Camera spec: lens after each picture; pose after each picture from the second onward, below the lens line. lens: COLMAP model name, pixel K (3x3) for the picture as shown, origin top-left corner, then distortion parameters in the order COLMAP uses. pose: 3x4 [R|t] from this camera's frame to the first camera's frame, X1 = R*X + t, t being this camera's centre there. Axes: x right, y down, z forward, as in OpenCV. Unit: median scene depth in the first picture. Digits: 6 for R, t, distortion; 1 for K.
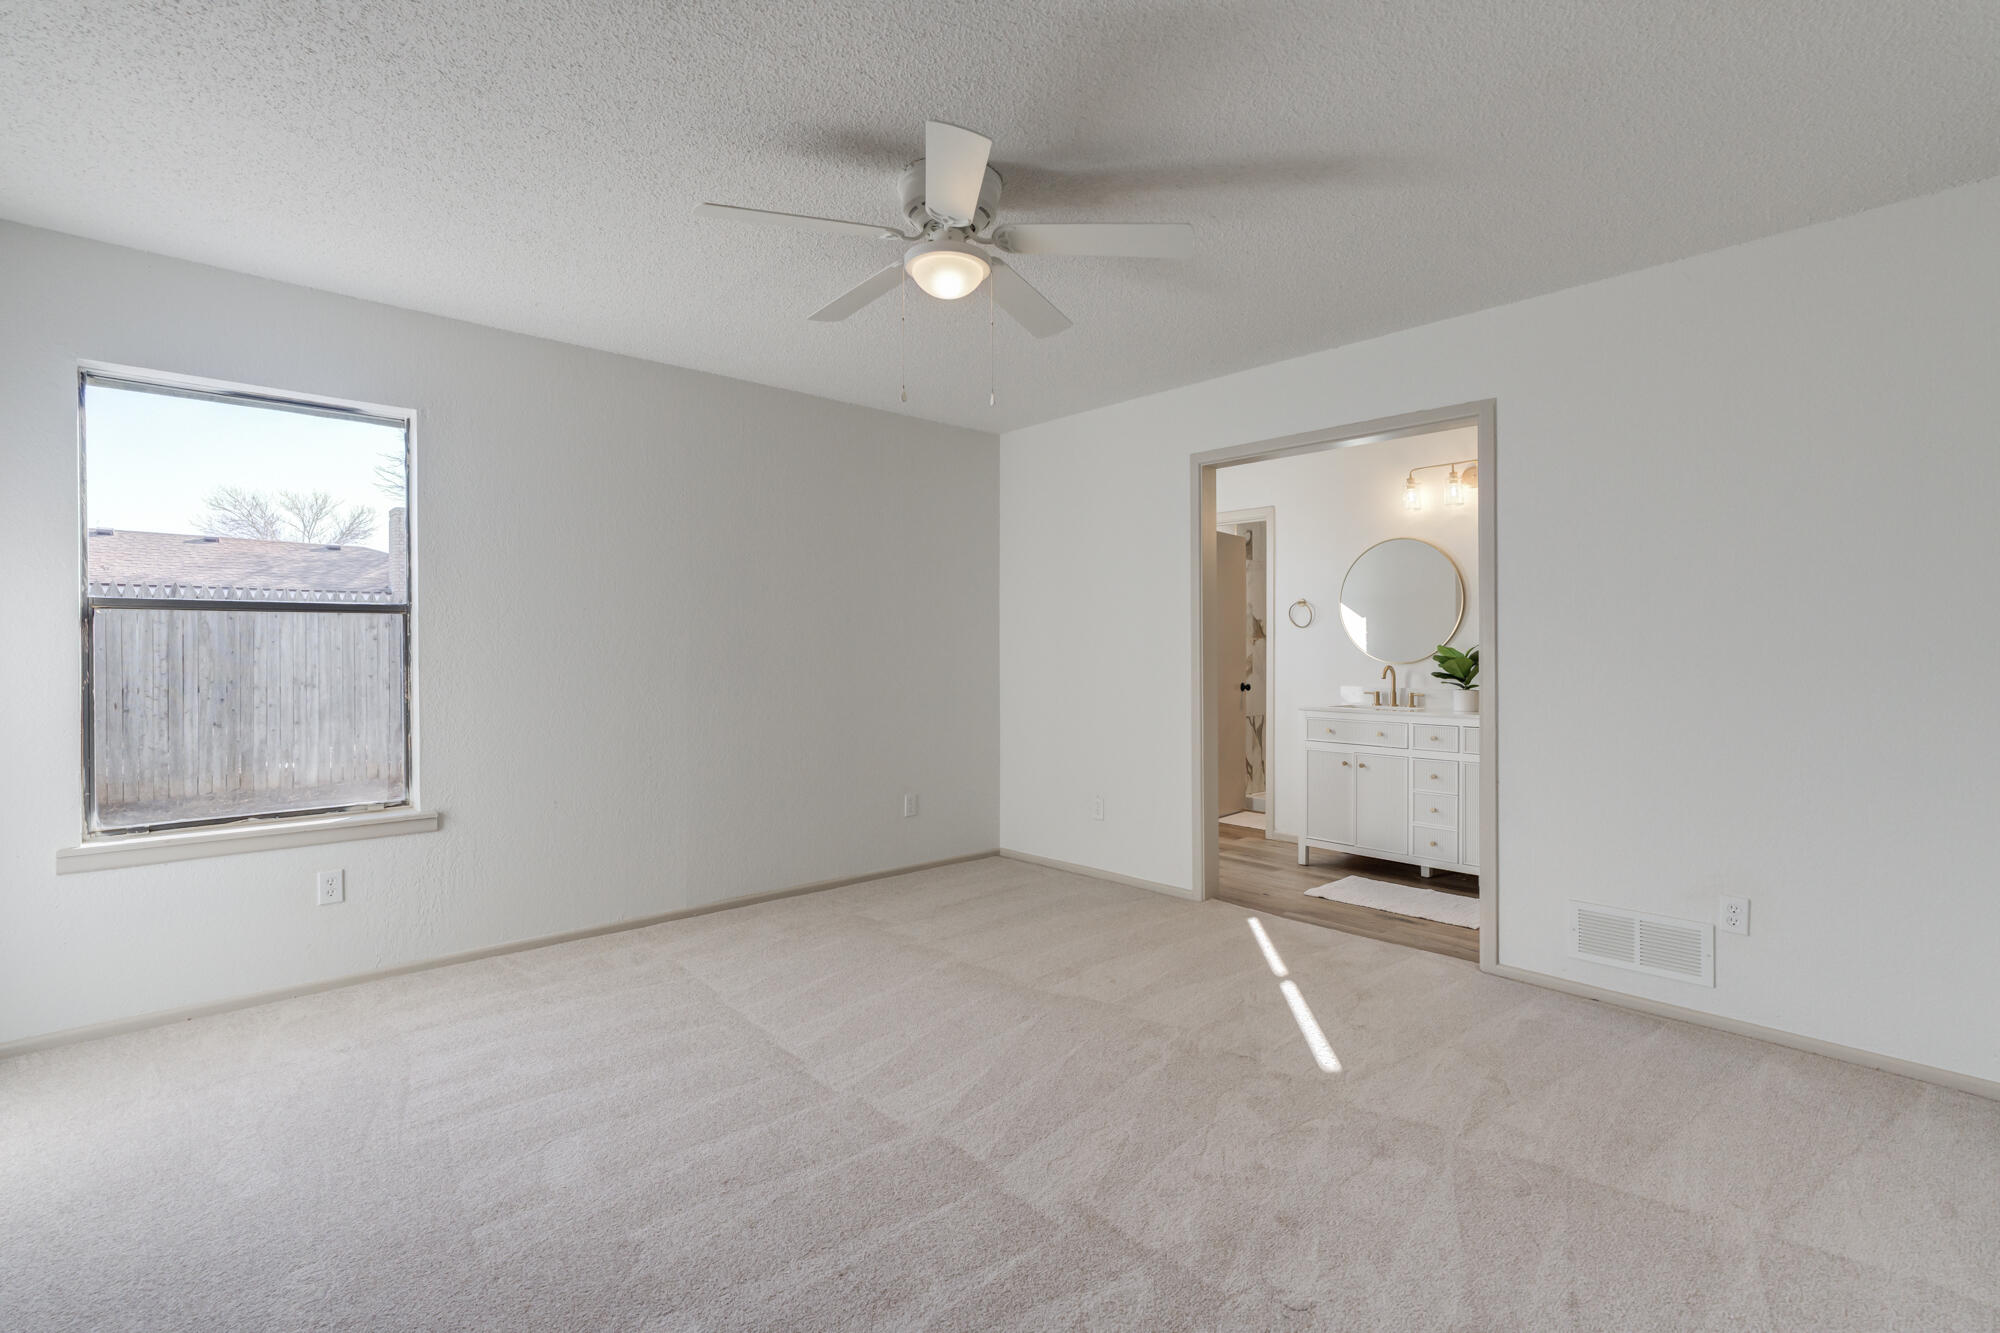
lens RADIAL K [[904.6, 0, 1000.7], [0, 904.6, 657.4], [0, 0, 1]] dist [0.004352, 0.000841]
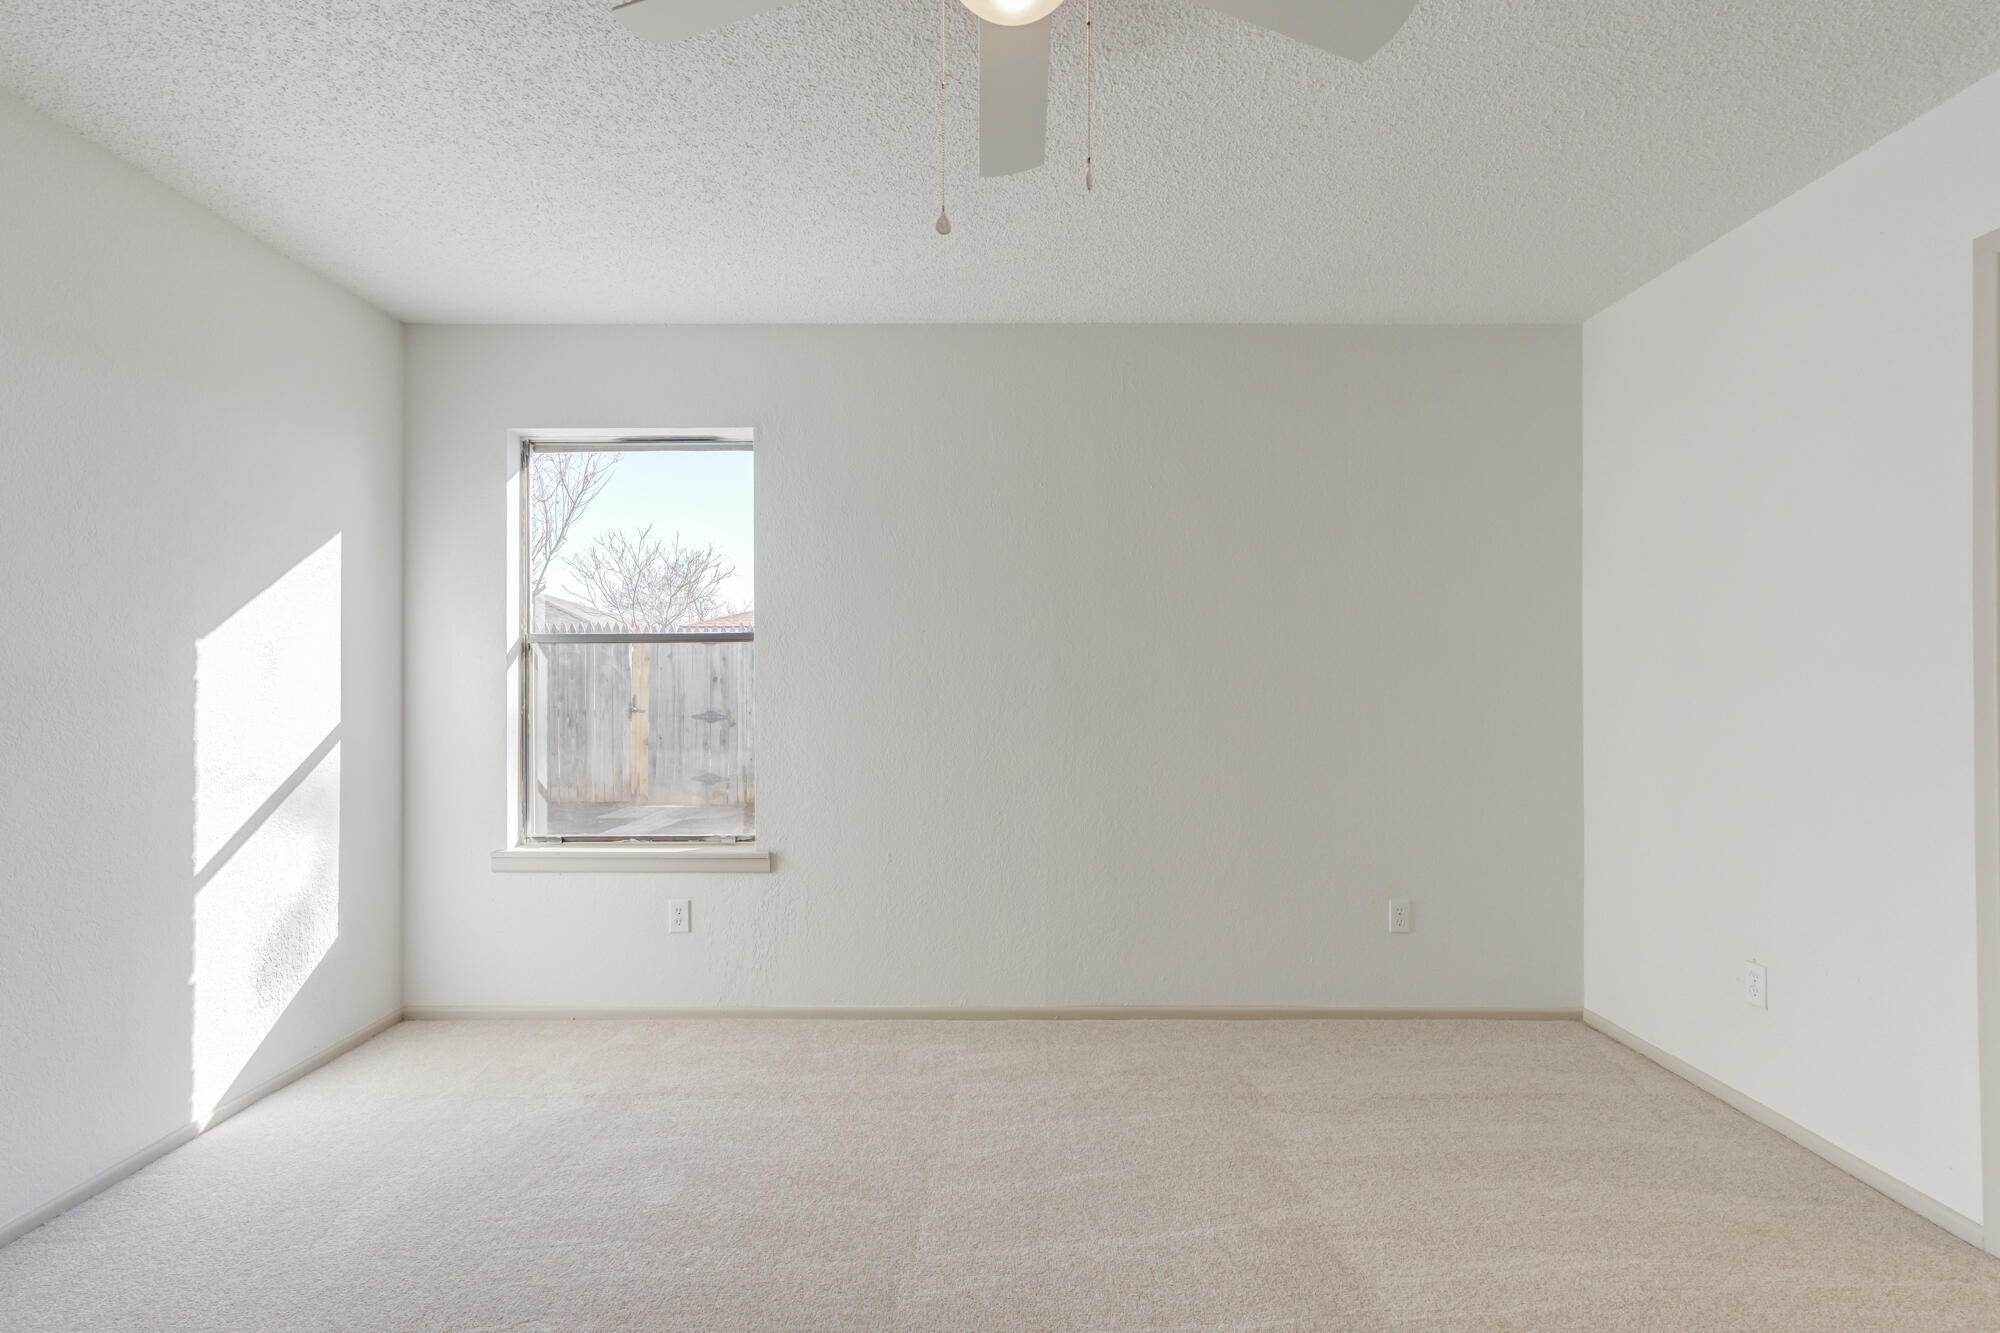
lens RADIAL K [[966.3, 0, 999.2], [0, 966.3, 673.9], [0, 0, 1]] dist [0.002924, 0.000713]
pose [[0.741347, 0.000364, -0.671122, 0.233452], [-0.005105, 0.999974, -0.005097, -0.010921], [0.671102, 0.007205, 0.741330, 0.425689]]
